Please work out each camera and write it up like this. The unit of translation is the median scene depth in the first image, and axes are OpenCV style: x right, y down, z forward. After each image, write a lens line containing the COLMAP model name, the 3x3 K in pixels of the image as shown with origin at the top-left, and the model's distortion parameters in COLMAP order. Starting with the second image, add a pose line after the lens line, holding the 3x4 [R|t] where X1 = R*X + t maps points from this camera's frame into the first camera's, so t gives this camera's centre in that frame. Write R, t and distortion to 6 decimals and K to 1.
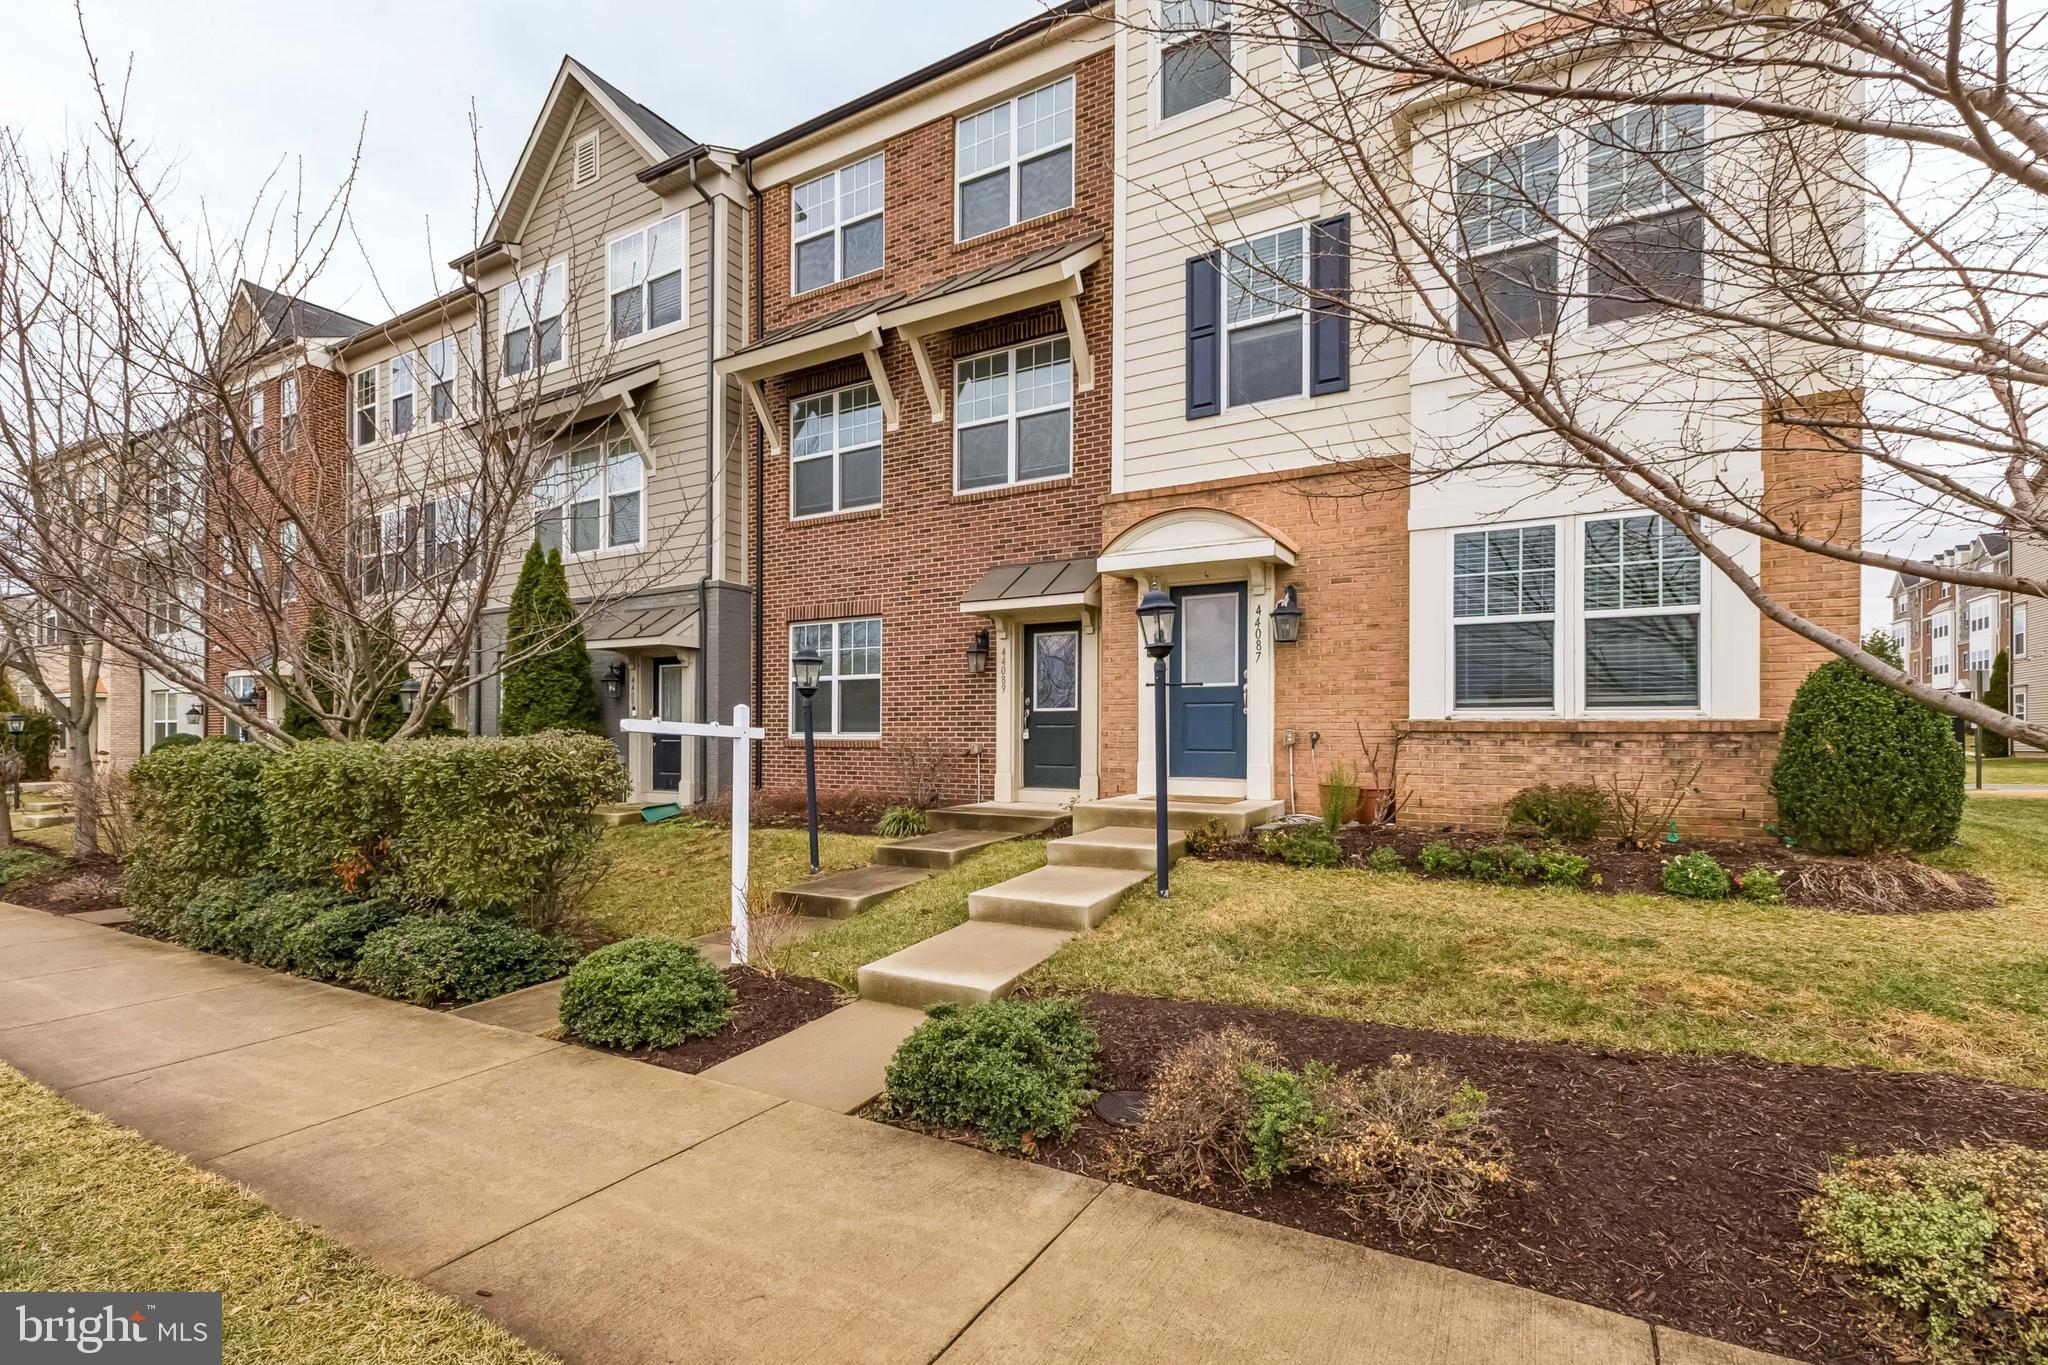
lens RADIAL K [[889.4, 0, 995.8], [0, 889.4, 735.4], [0, 0, 1]] dist [0.009688, -0.003271]
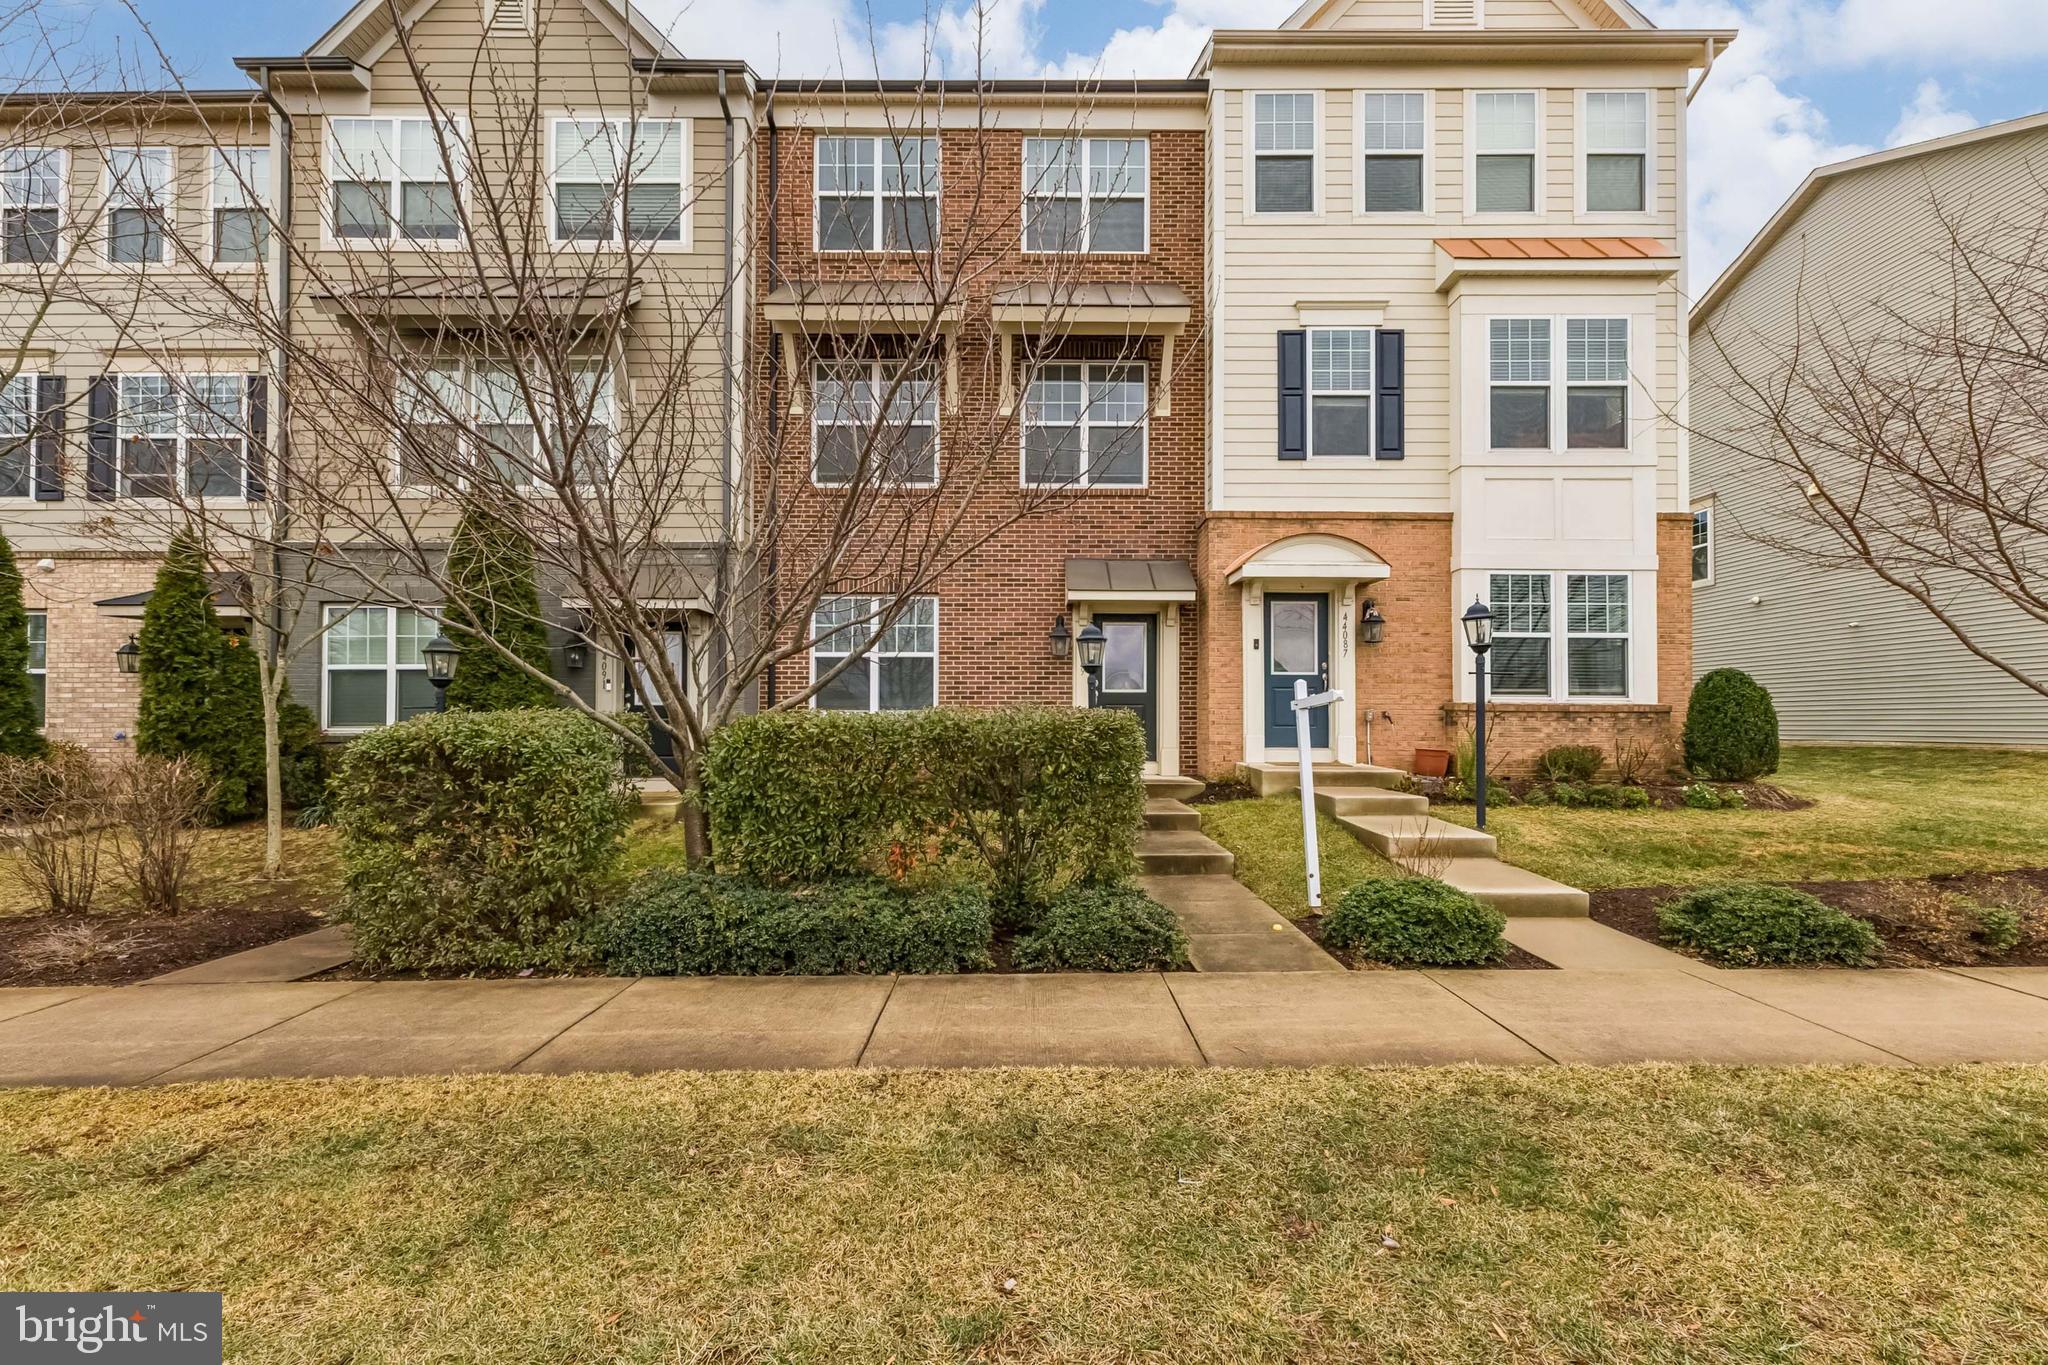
lens RADIAL K [[889.4, 0, 981.6], [0, 889.4, 711.2], [0, 0, 1]] dist [0.009688, -0.003271]
pose [[0.867424, 0.008439, 0.497498, -0.743308], [-0.001487, 0.999896, -0.014367, 0.014508], [-0.497567, 0.011722, 0.867346, 0.132143]]
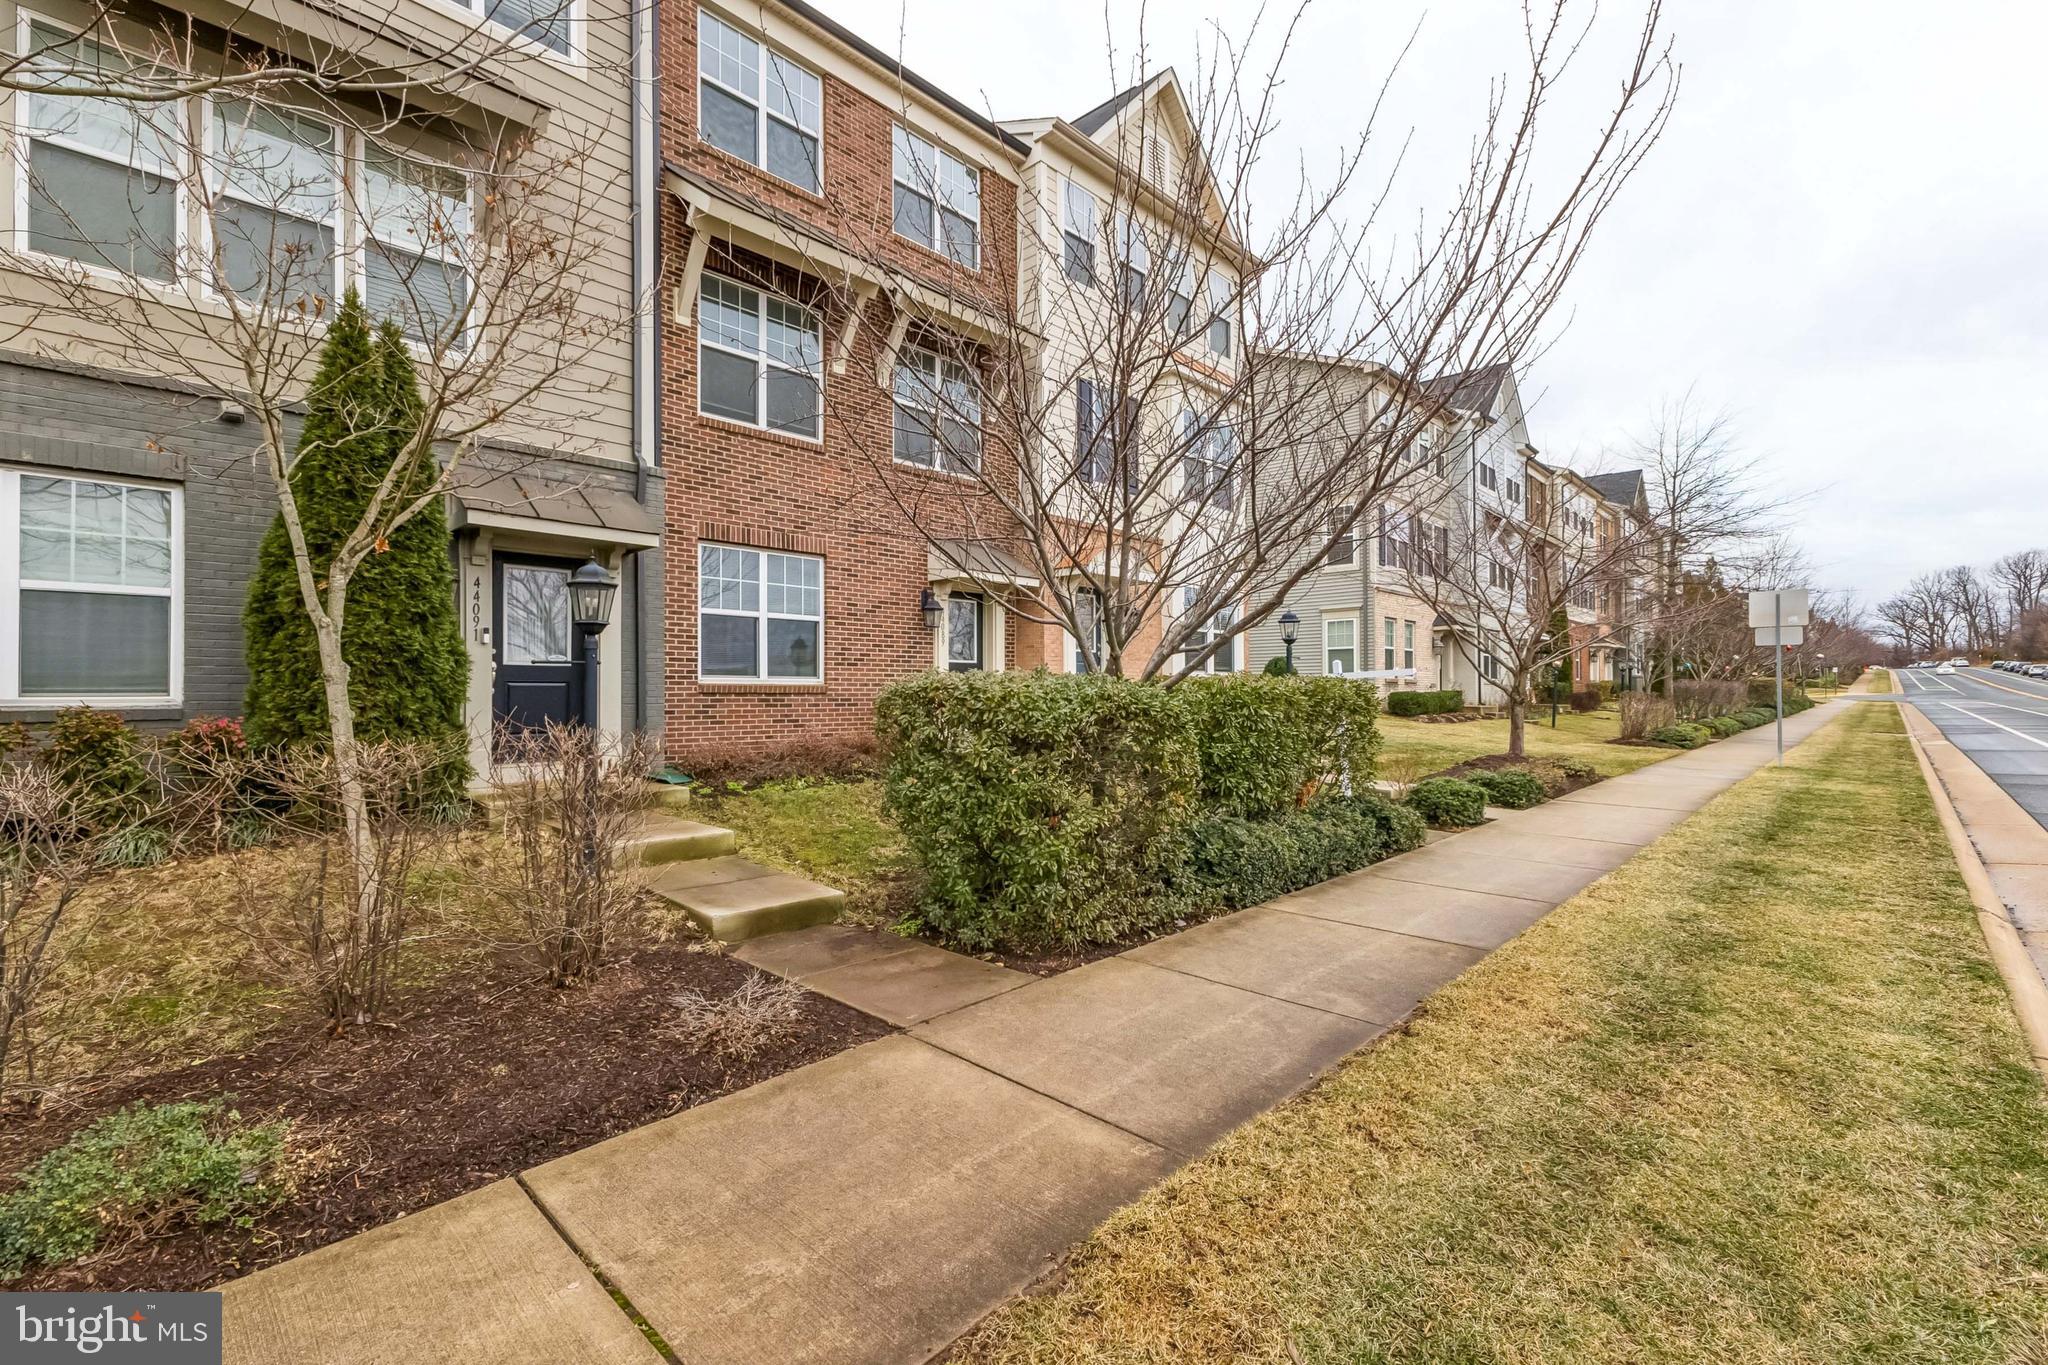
lens RADIAL K [[889.4, 0, 1028.1], [0, 889.4, 690.0], [0, 0, 1]] dist [0.009688, -0.003271]
pose [[0.247054, 0.005632, 0.968985, -1.287505], [-0.000076, 0.999983, -0.005793, 0.020368], [-0.969002, 0.001357, 0.247050, 0.692956]]
